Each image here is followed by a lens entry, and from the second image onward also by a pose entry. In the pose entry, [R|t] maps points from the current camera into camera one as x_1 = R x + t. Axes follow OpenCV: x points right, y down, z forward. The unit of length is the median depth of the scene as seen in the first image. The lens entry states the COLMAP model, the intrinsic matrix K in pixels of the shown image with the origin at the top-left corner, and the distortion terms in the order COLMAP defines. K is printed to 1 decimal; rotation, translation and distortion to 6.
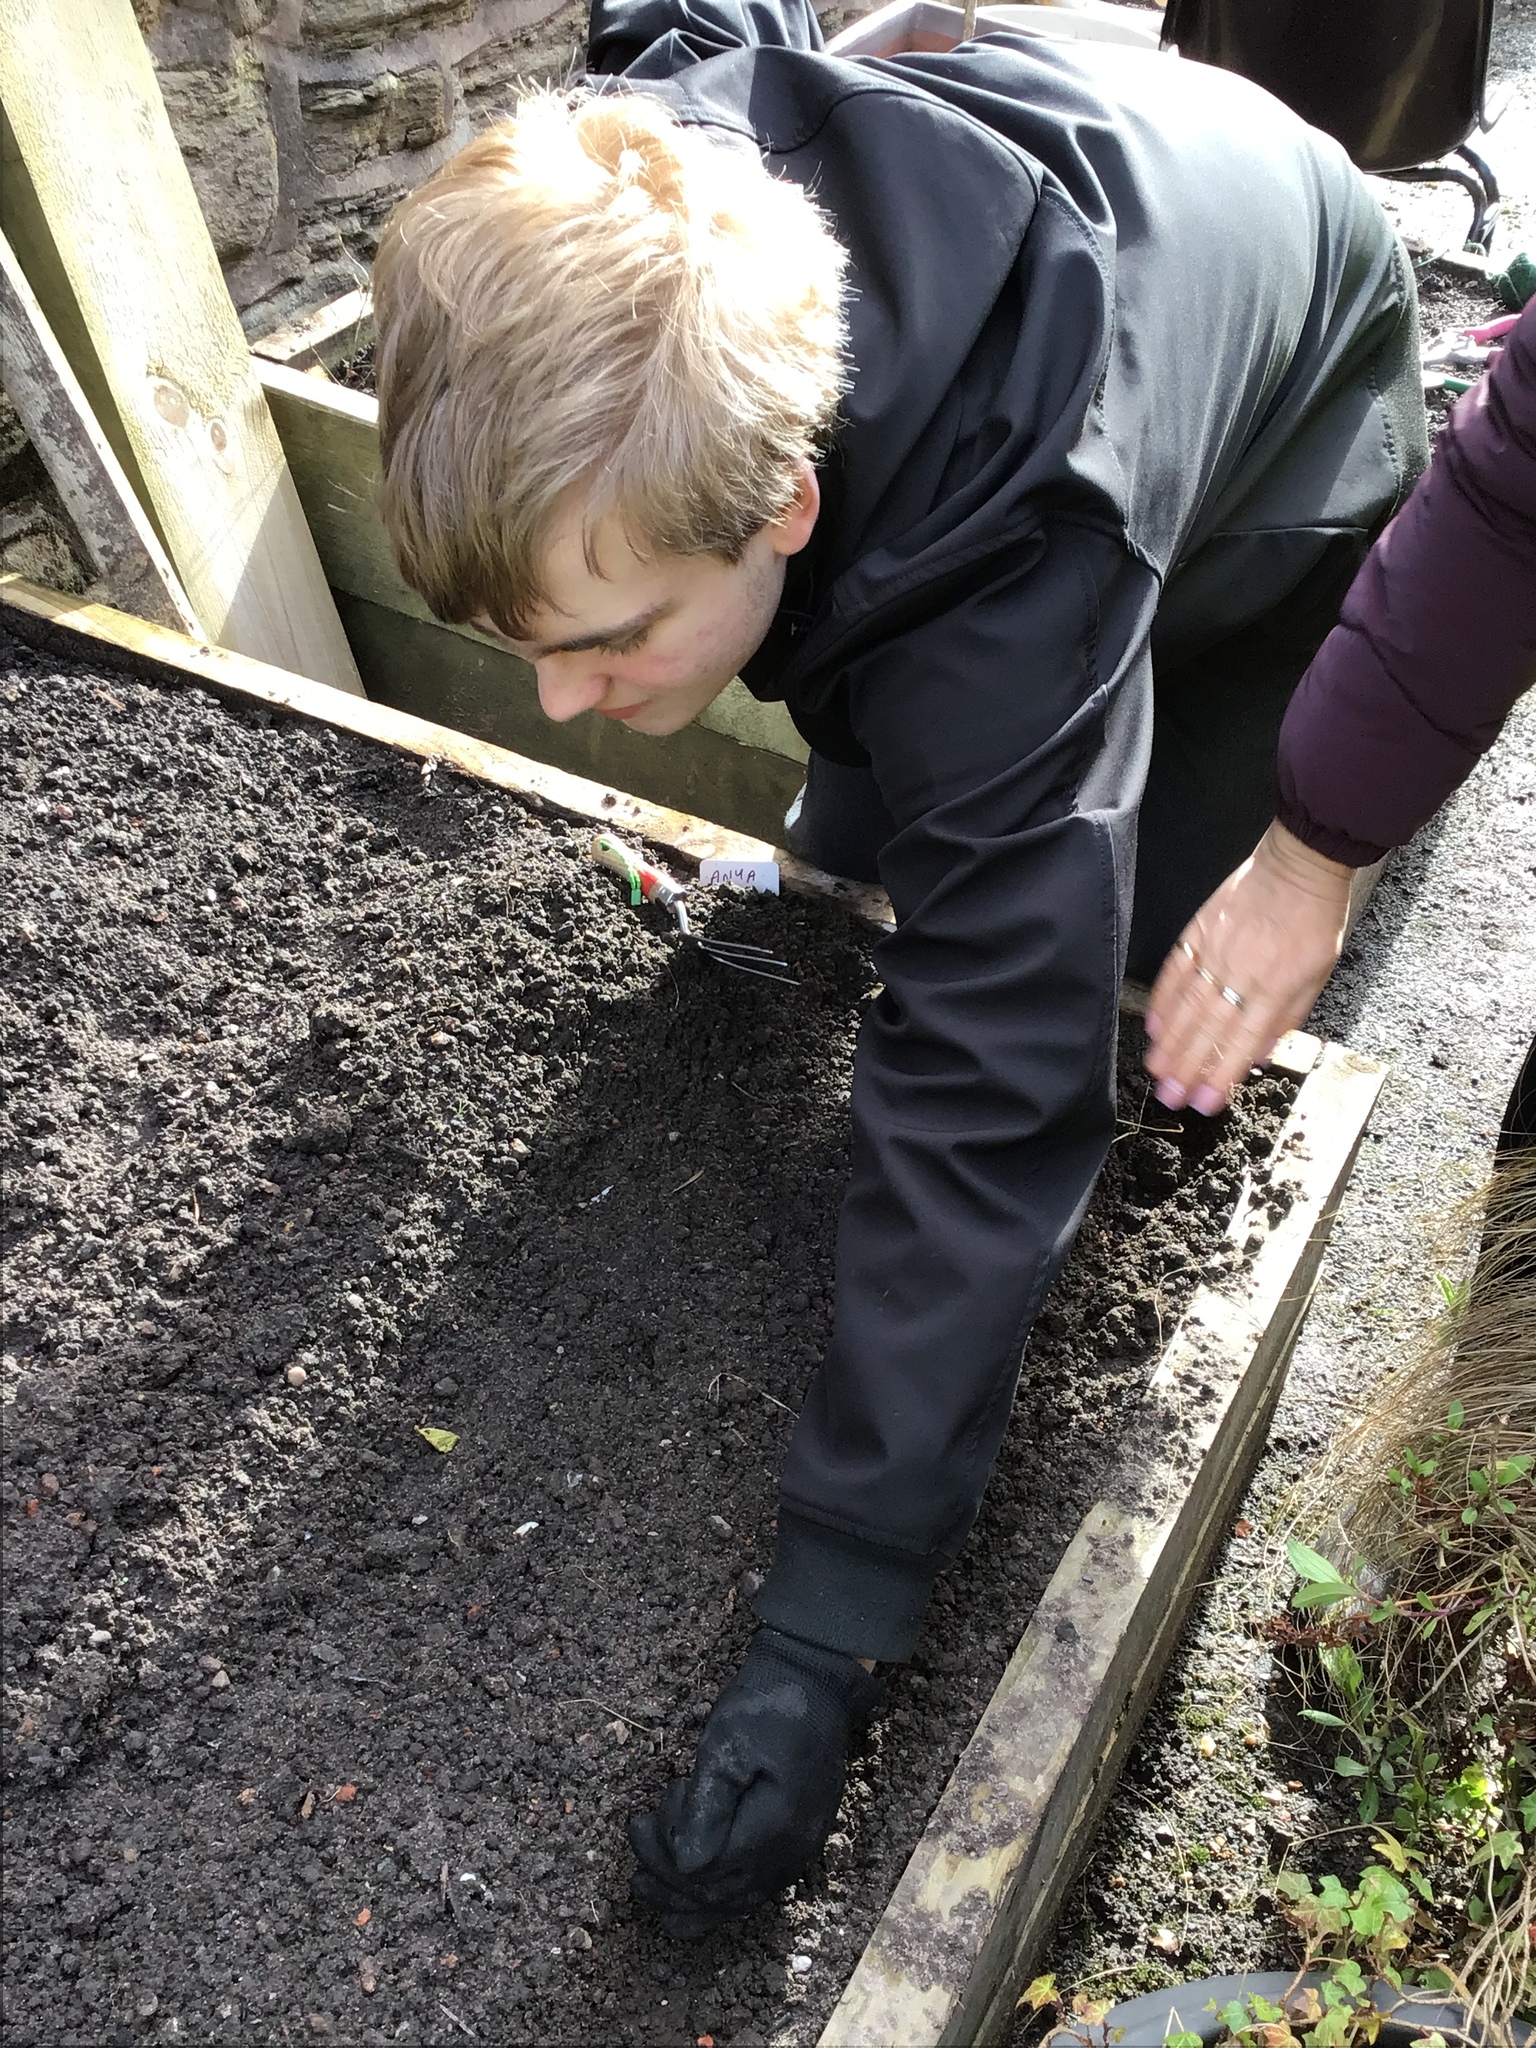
lens RADIAL K [[2582.0, 0, 768.0], [0, 2582.0, 1024.0], [0, 0, 1]] dist [0.231314, -0.645532]
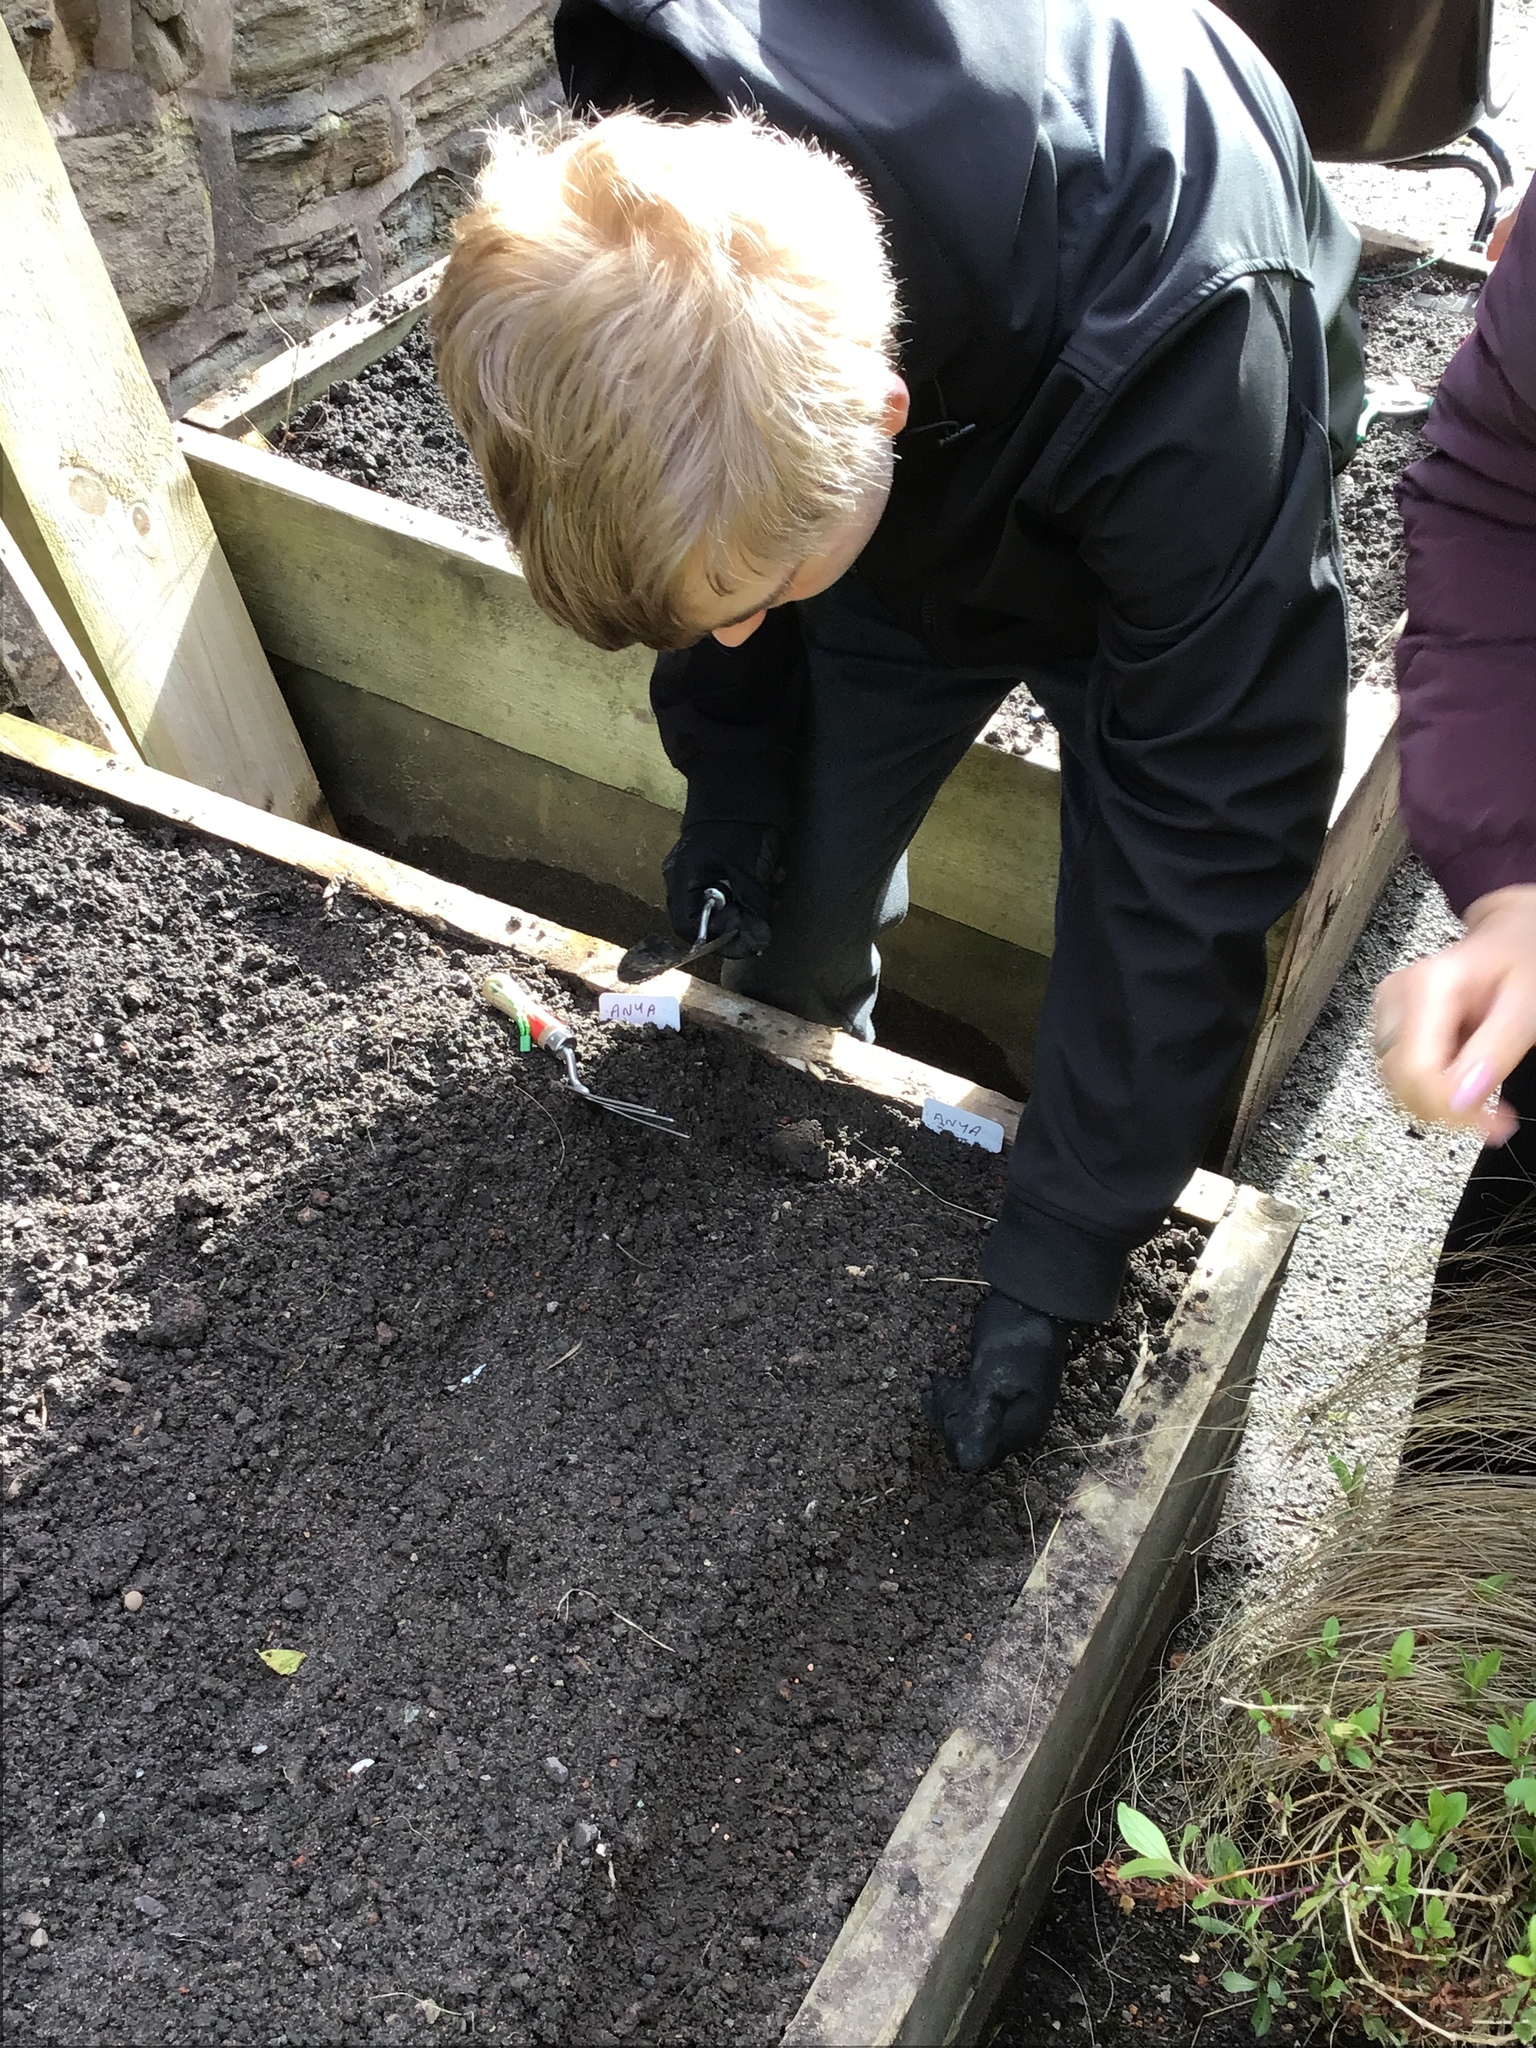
lens RADIAL K [[2582.0, 0, 768.0], [0, 2582.0, 1024.0], [0, 0, 1]] dist [0.231314, -0.645532]
pose [[0.998788, -0.013236, -0.047404, 0.088475], [0.015401, 0.998841, 0.045601, -0.101753], [0.046745, -0.046276, 0.997834, 0.035401]]
